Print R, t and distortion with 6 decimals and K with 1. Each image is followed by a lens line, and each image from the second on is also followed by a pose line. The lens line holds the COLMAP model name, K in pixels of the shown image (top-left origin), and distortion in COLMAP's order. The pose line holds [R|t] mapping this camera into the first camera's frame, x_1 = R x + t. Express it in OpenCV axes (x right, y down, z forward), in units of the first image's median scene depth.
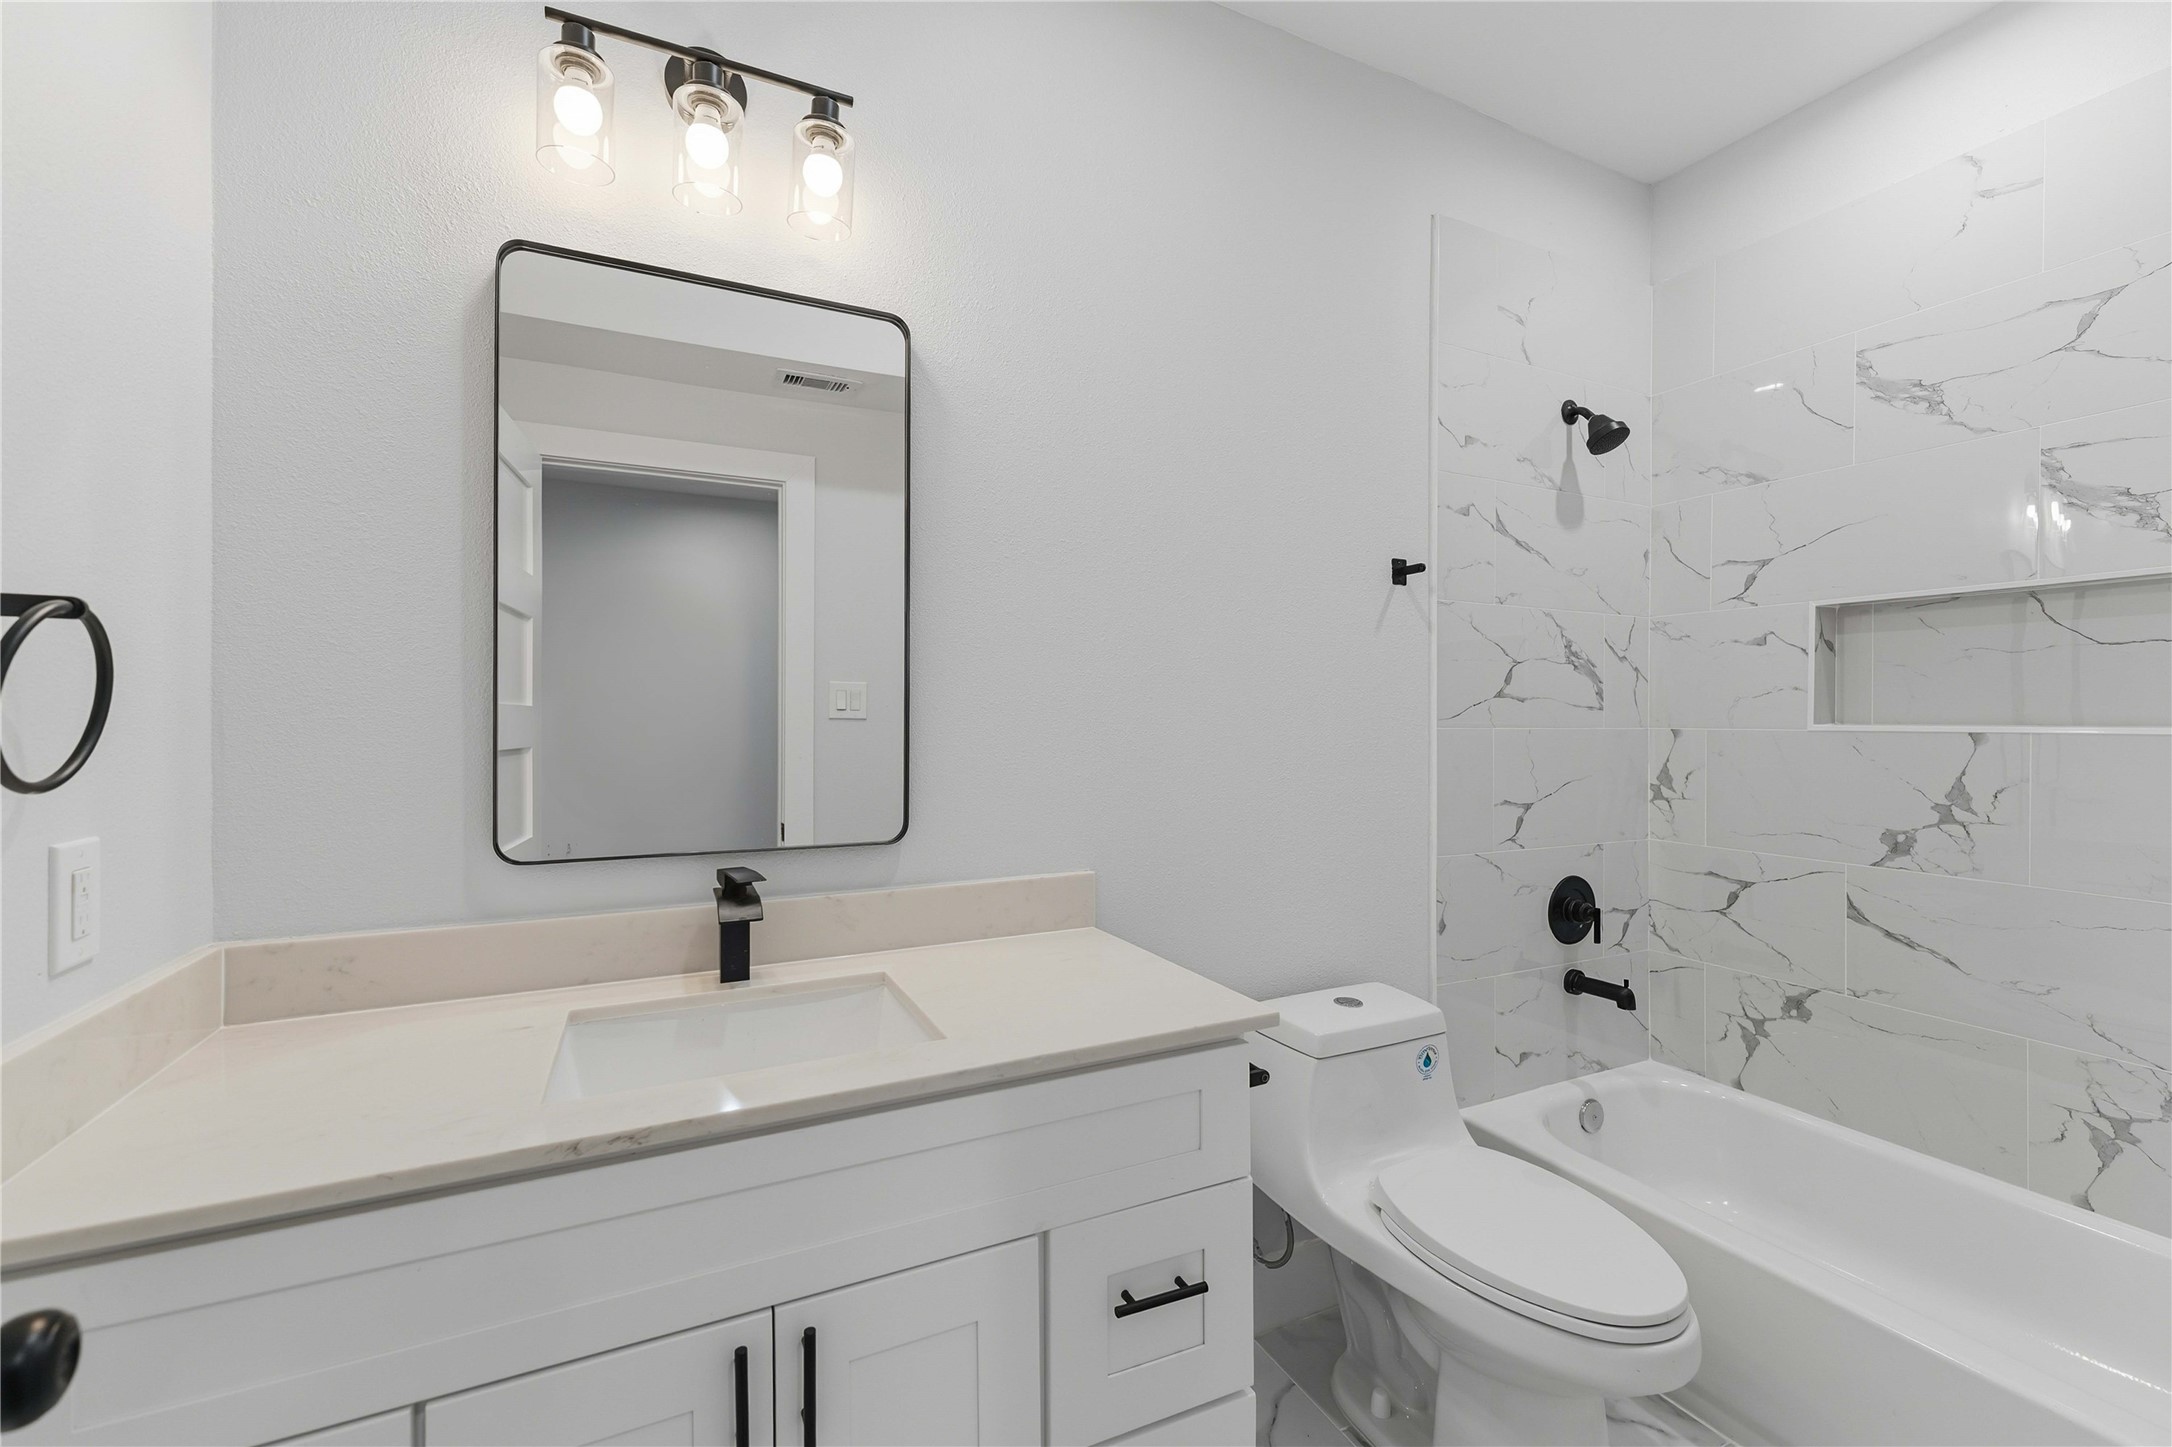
lens RADIAL K [[889.1, 0, 1077.0], [0, 889.1, 706.5], [0, 0, 1]] dist [-0.002935, 0.001030]
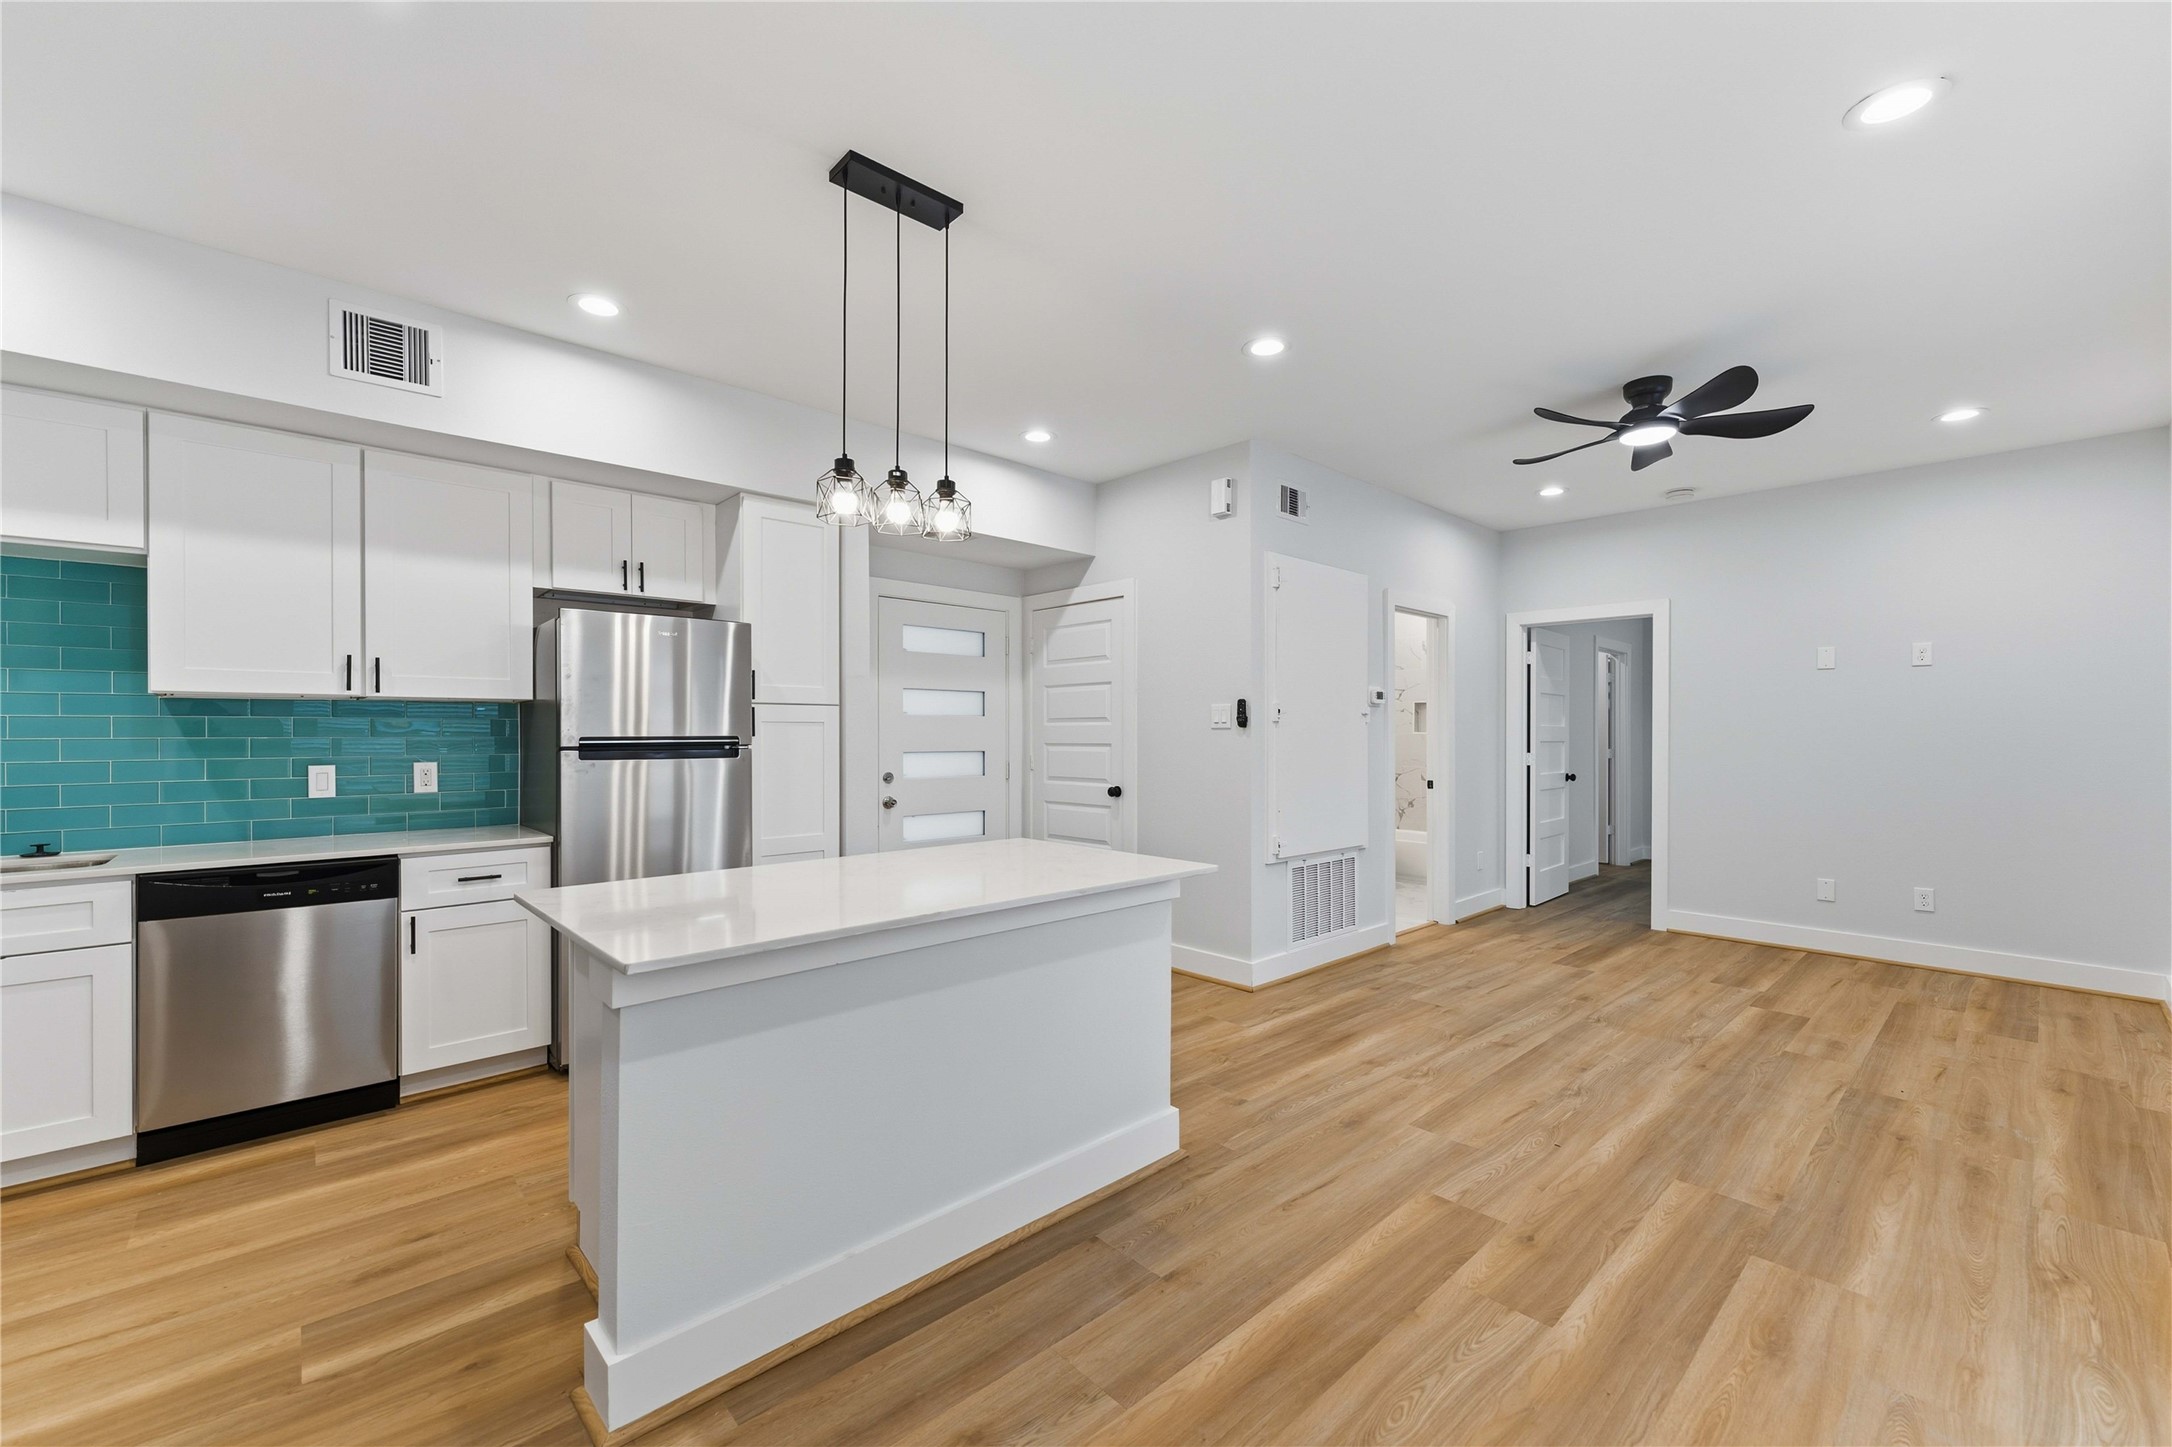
lens RADIAL K [[889.1, 0, 1091.4], [0, 889.1, 728.0], [0, 0, 1]] dist [-0.002935, 0.001030]
pose [[0.948090, -0.001619, 0.317997, -3.089409], [-0.001084, 0.999965, 0.008322, -0.050306], [-0.318000, -0.008235, 0.948055, -3.952846]]
